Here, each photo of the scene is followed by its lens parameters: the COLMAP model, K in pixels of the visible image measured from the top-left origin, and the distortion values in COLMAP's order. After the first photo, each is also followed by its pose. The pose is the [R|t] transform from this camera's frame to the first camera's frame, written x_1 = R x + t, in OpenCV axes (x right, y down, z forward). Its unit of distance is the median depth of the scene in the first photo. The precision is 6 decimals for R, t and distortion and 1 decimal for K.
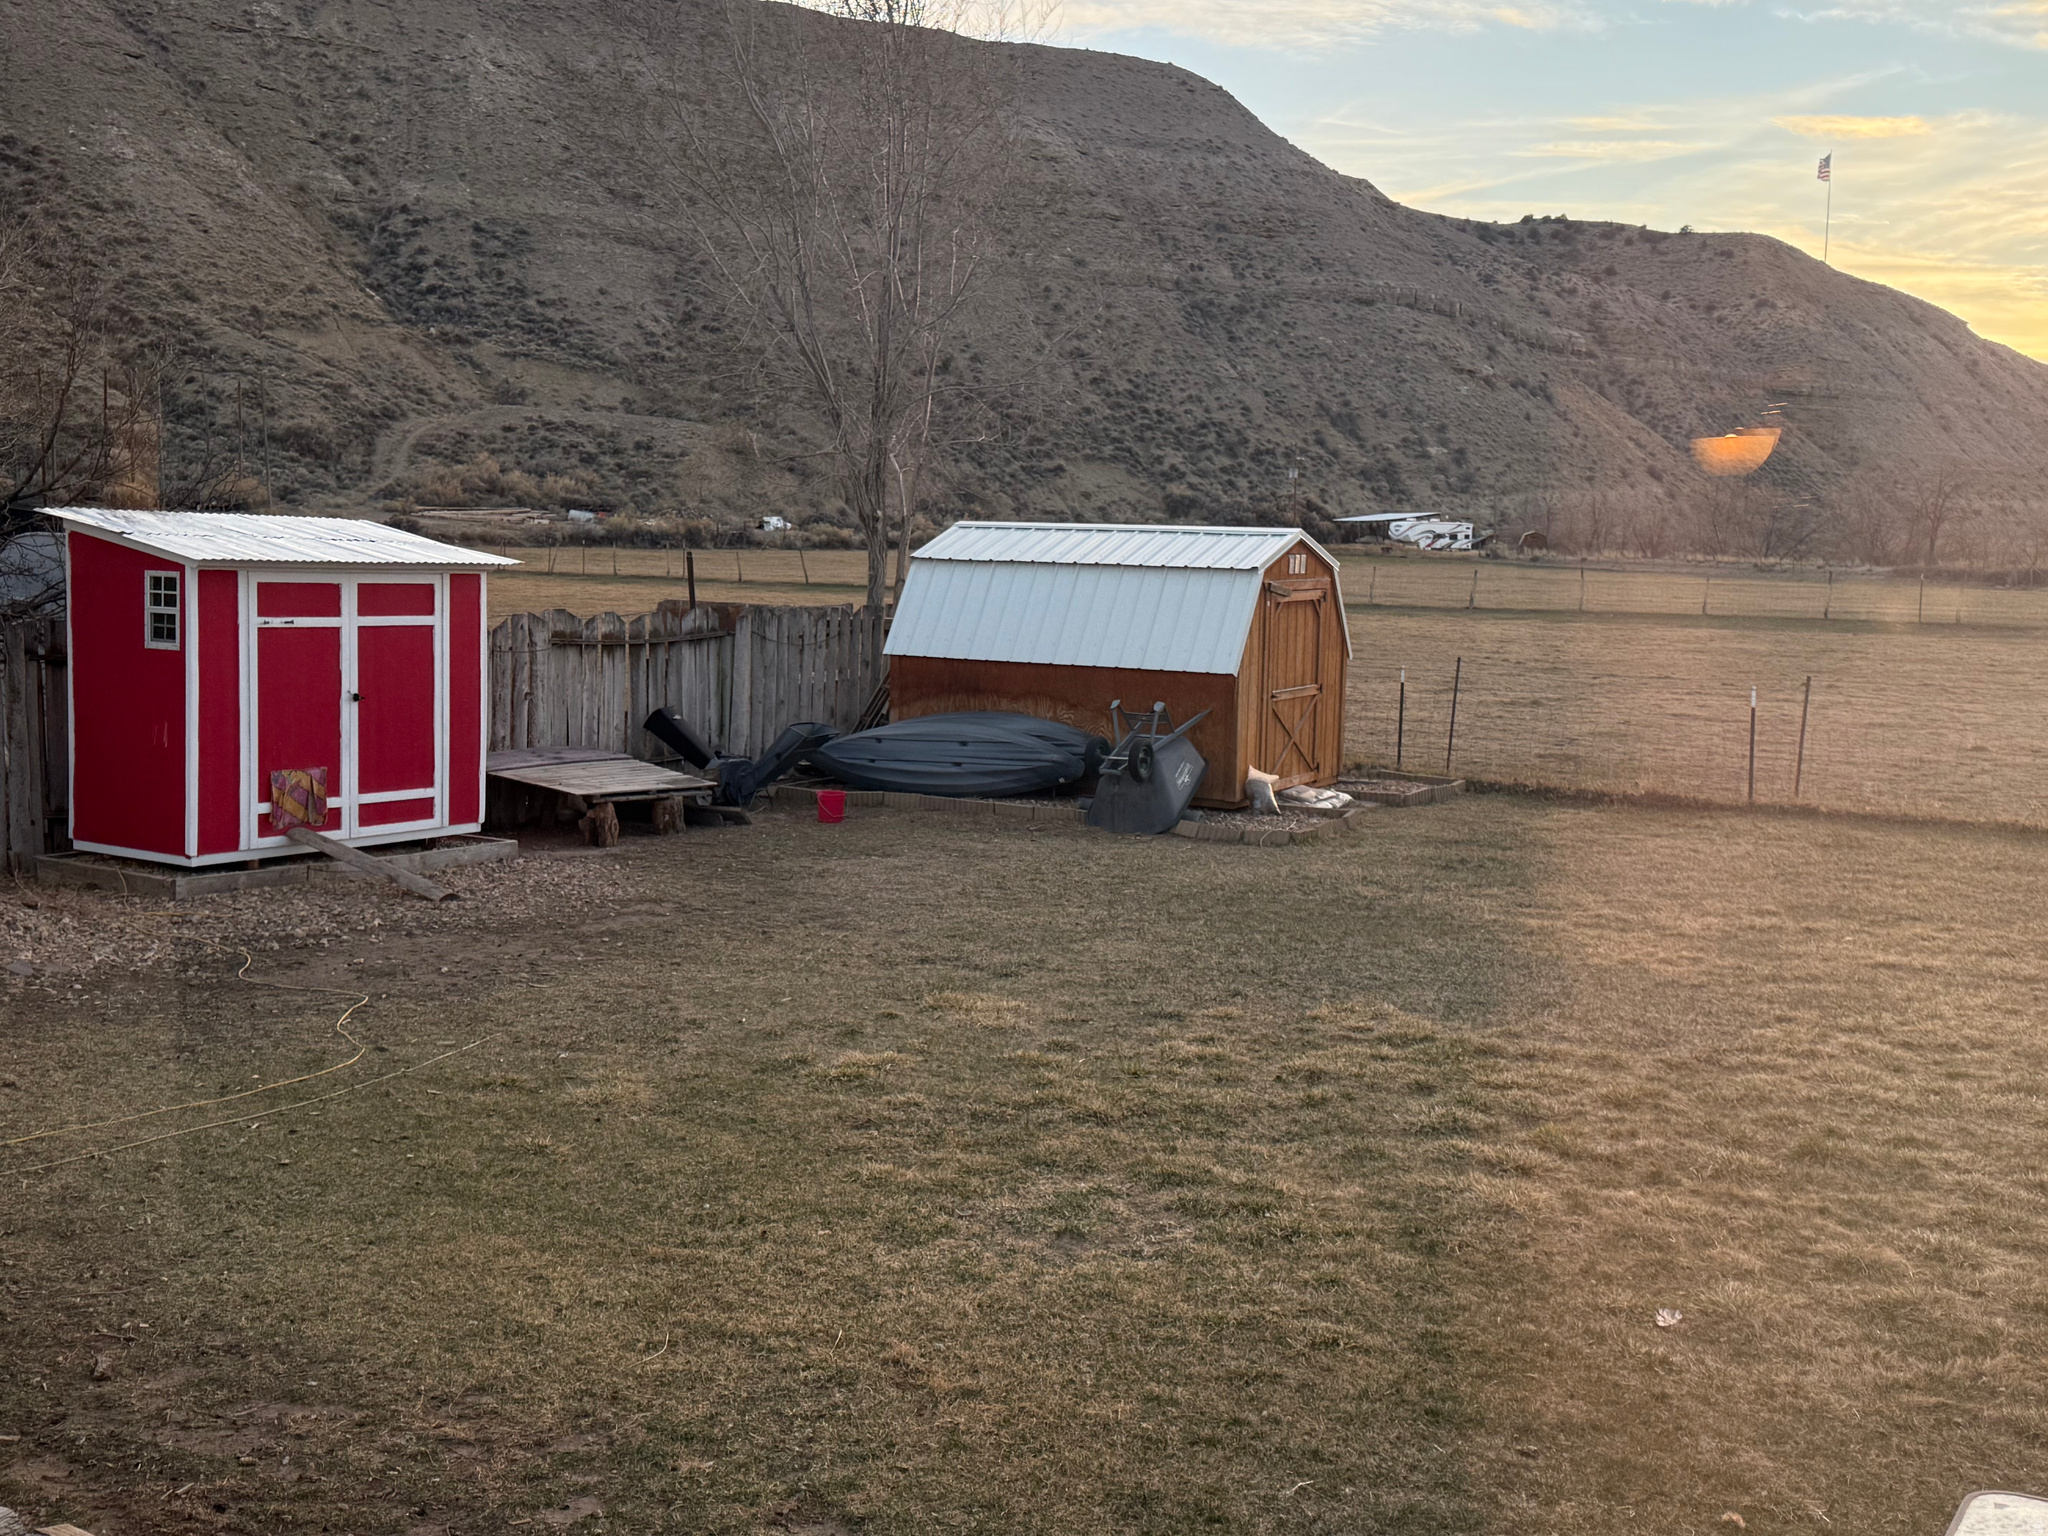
lens RADIAL K [[2210.5, 0, 1024.5], [0, 2210.5, 775.2], [0, 0, 1]] dist [0.101256, 0.000000]
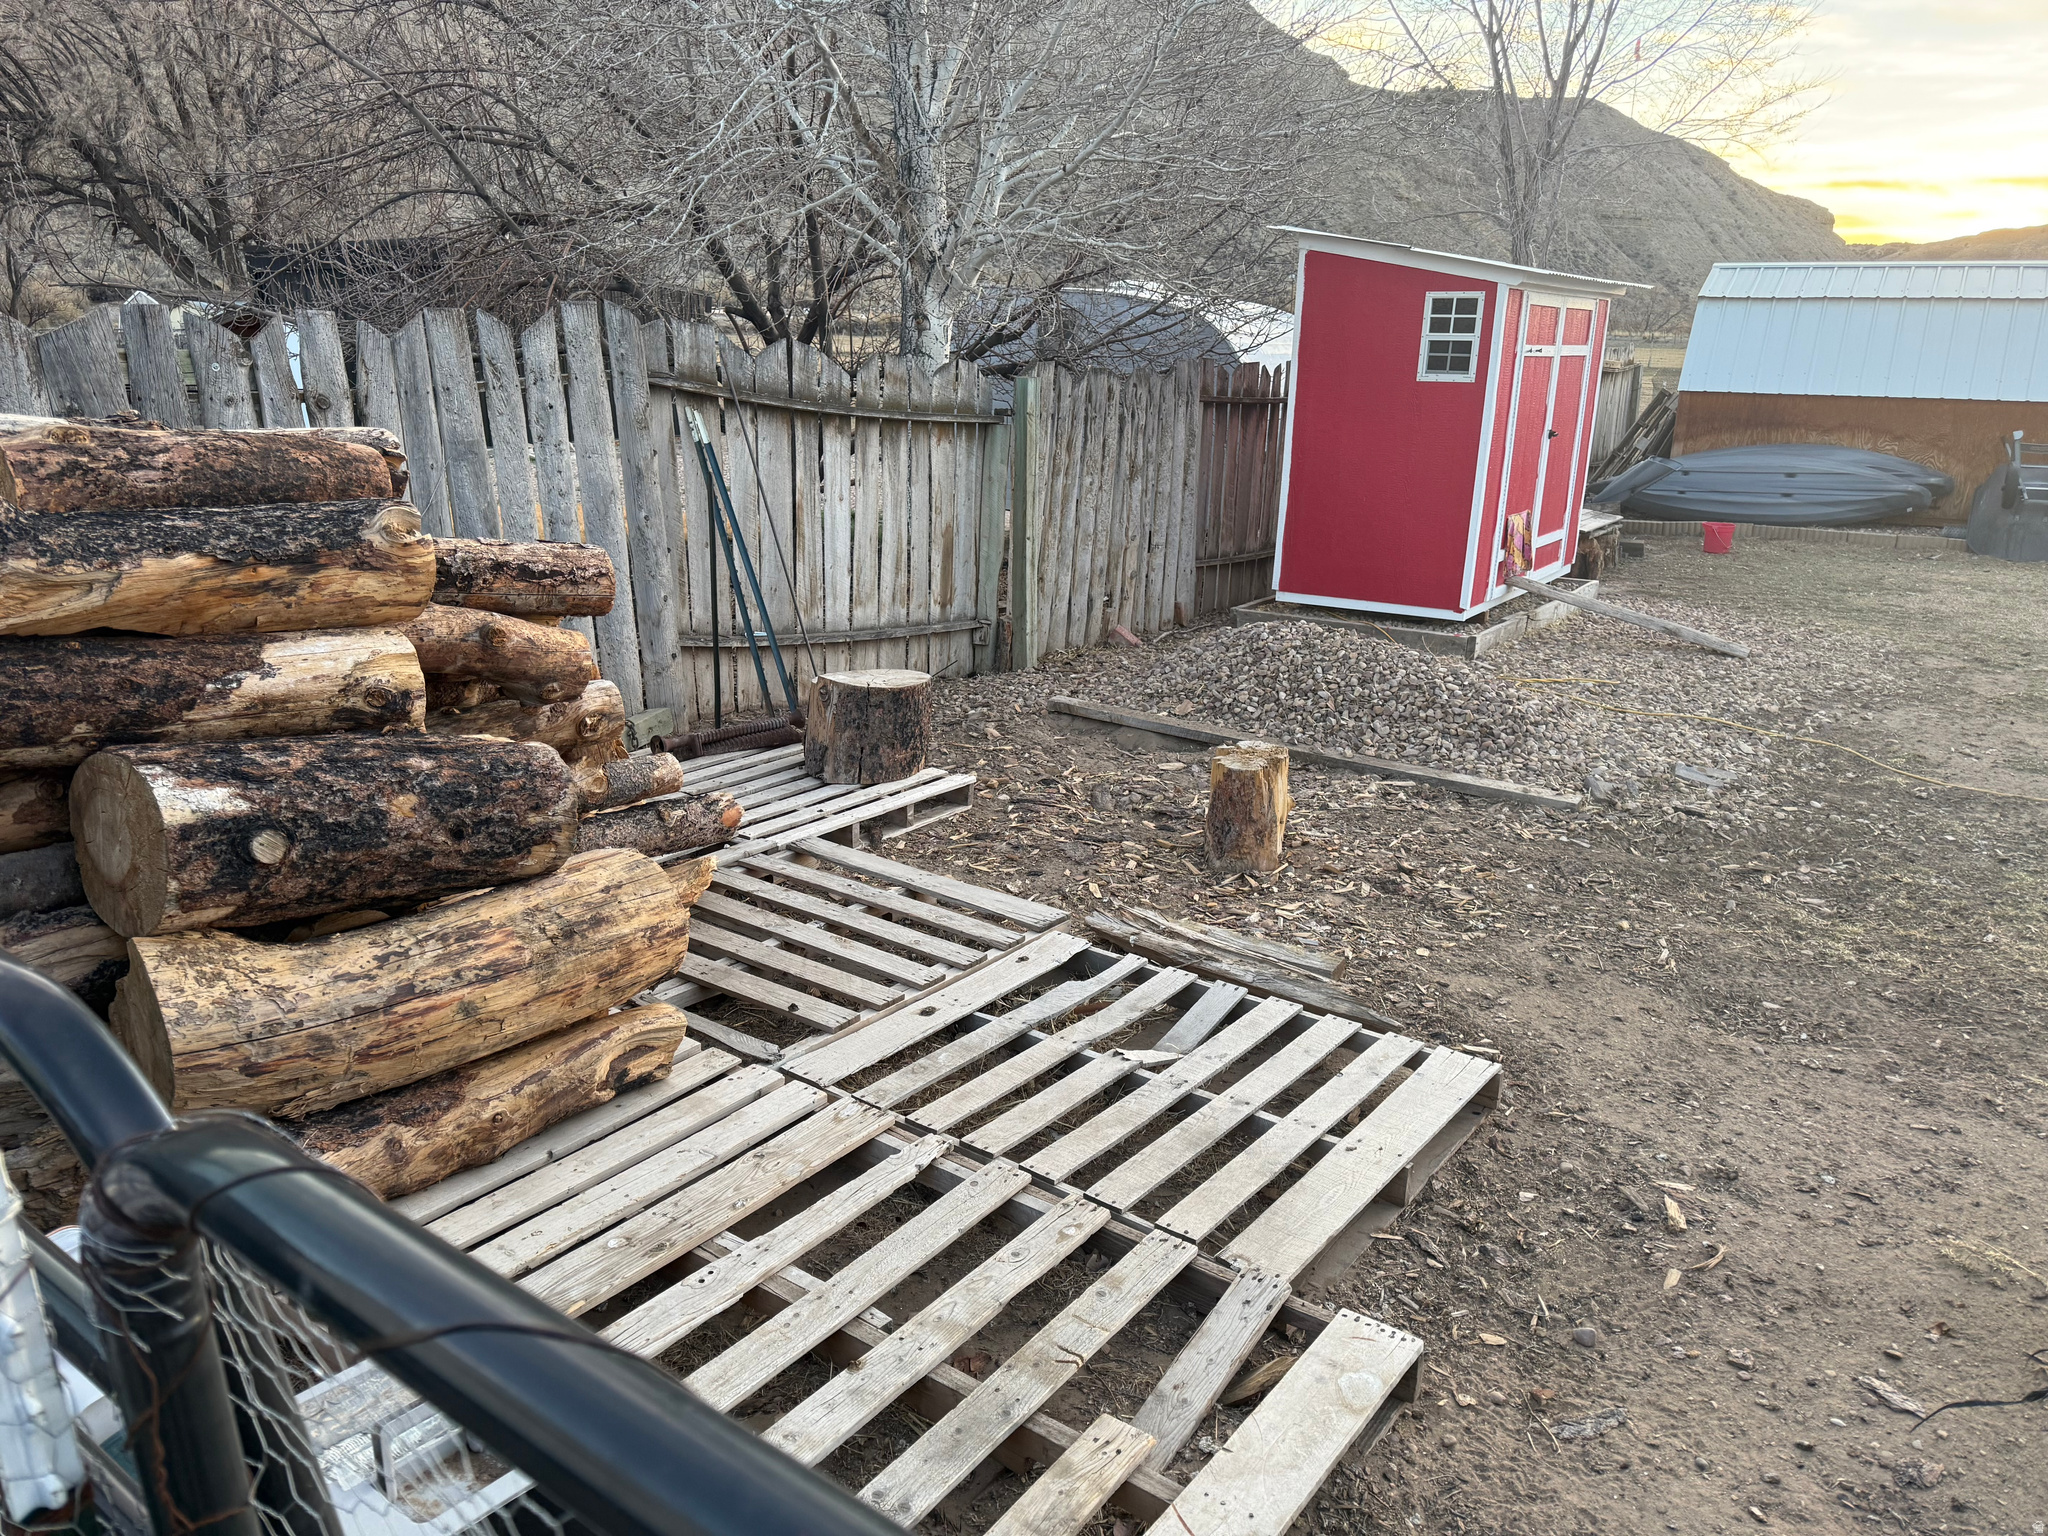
lens RADIAL K [[1439.3, 0, 1014.7], [0, 1439.3, 774.9], [0, 0, 1]] dist [0.060114, -0.074586]
pose [[0.999791, -0.004943, -0.019815, -0.457924], [0.008638, 0.981563, 0.190943, -0.011330], [0.018506, -0.191074, 0.981401, 0.324458]]
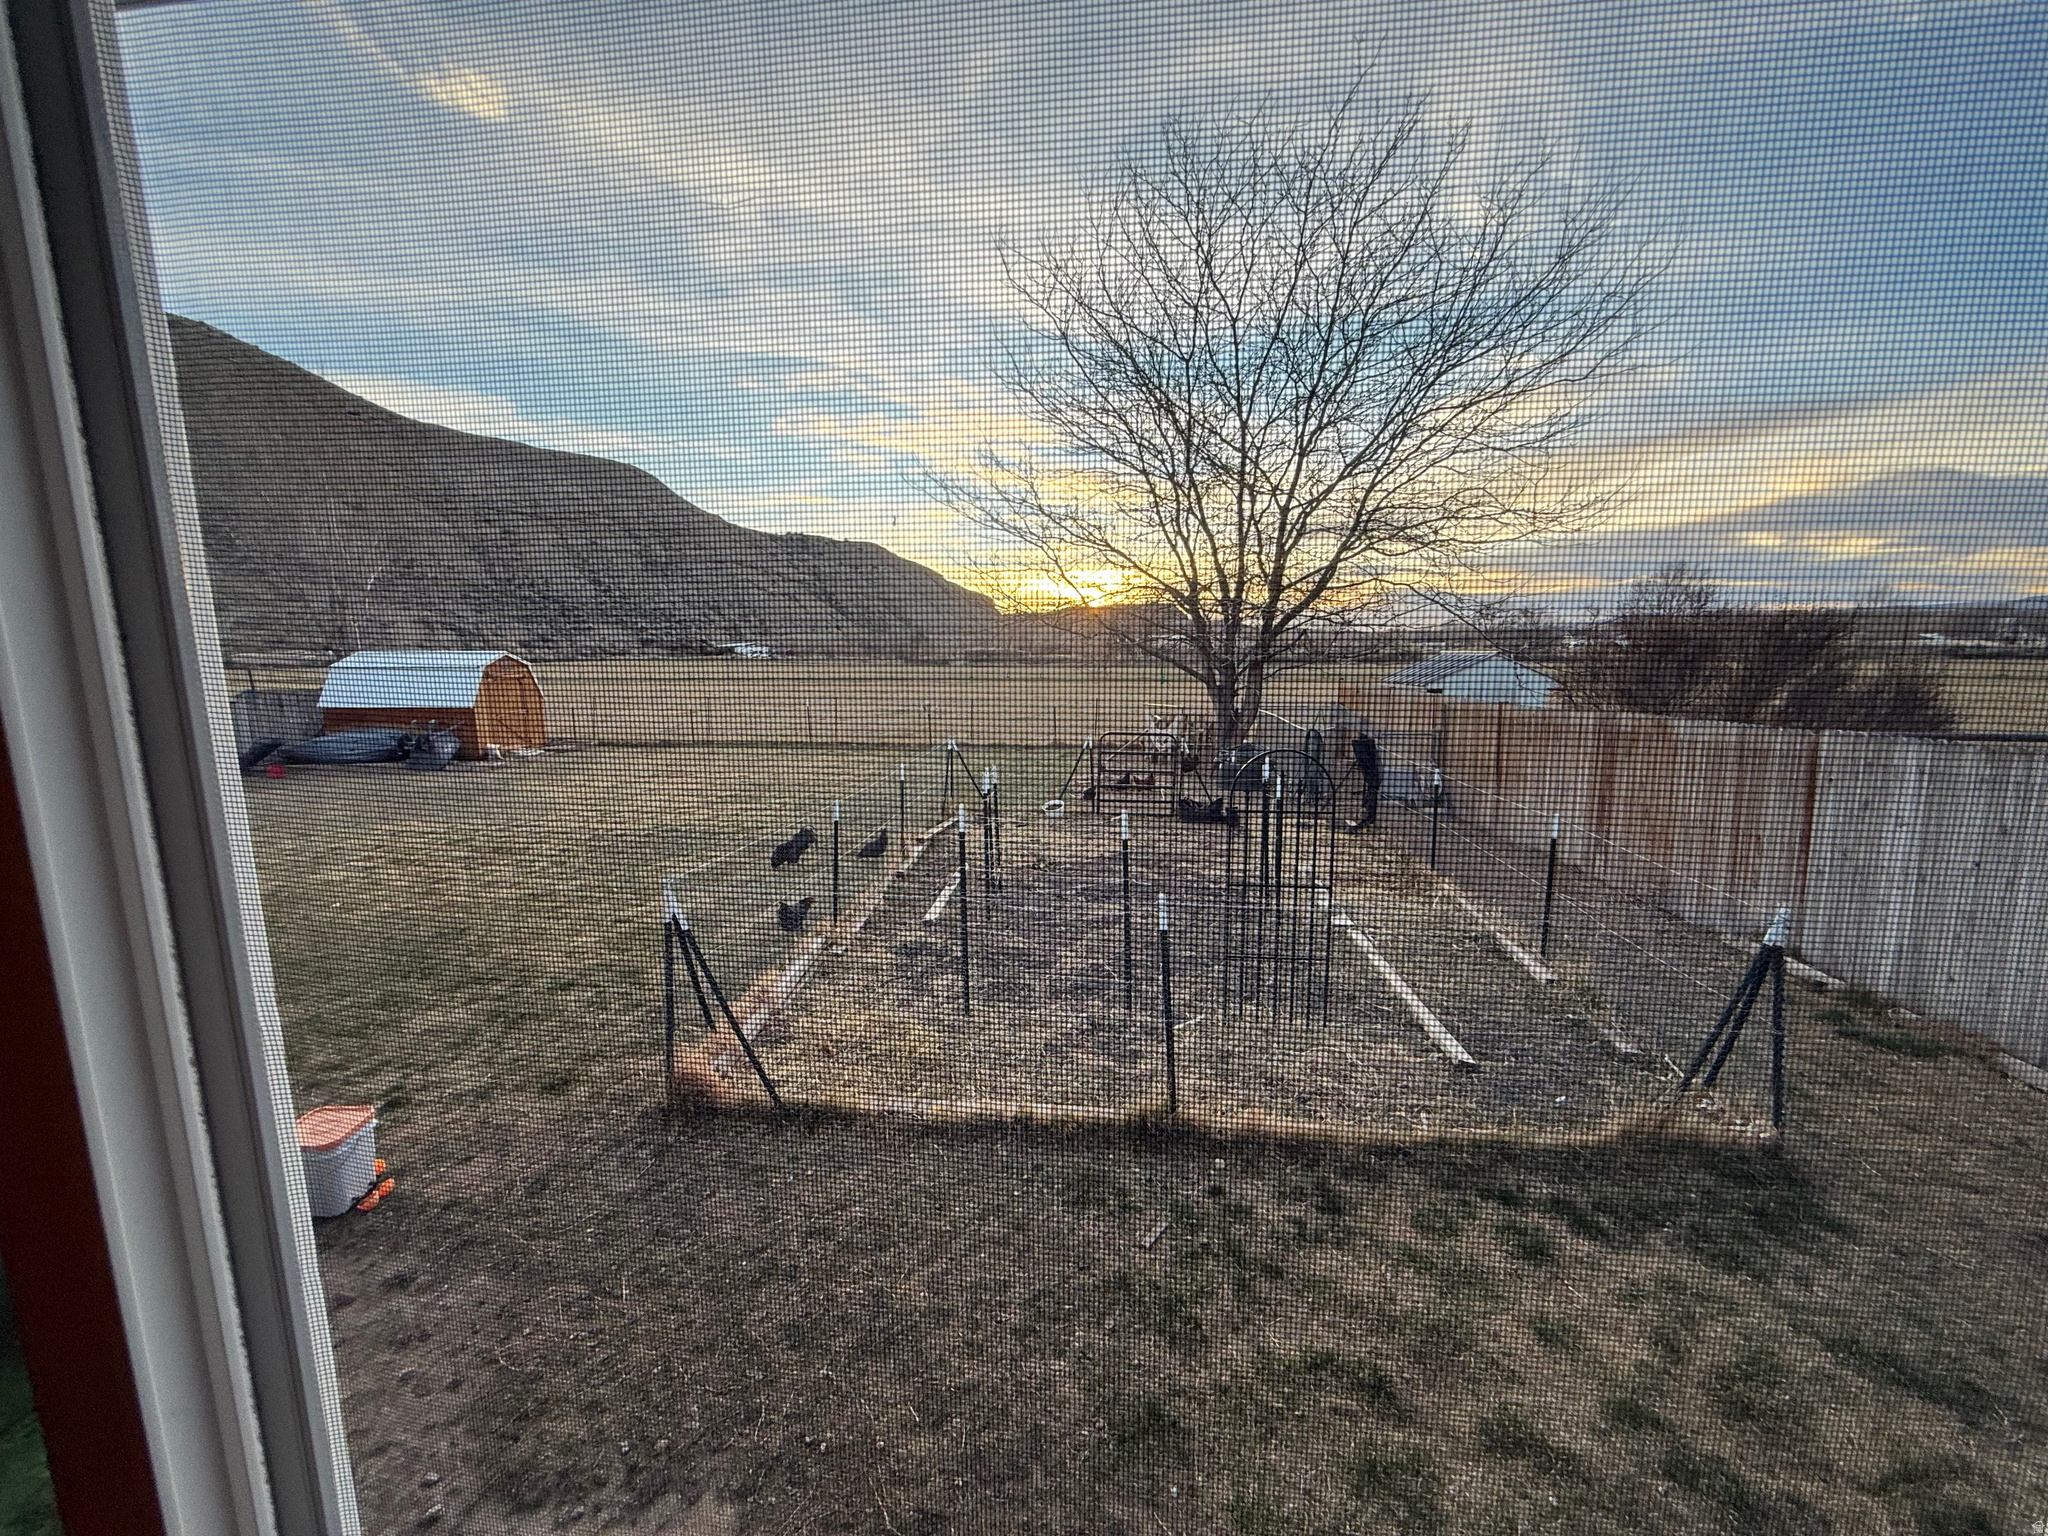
lens RADIAL K [[815.8, 0, 1017.7], [0, 815.8, 765.5], [0, 0, 1]] dist [0.001005, -0.000161]
pose [[0.887491, -0.089032, 0.452142, 0.251351], [0.074311, 0.995968, 0.050256, 0.024557], [-0.454793, -0.011003, 0.890529, -0.175910]]
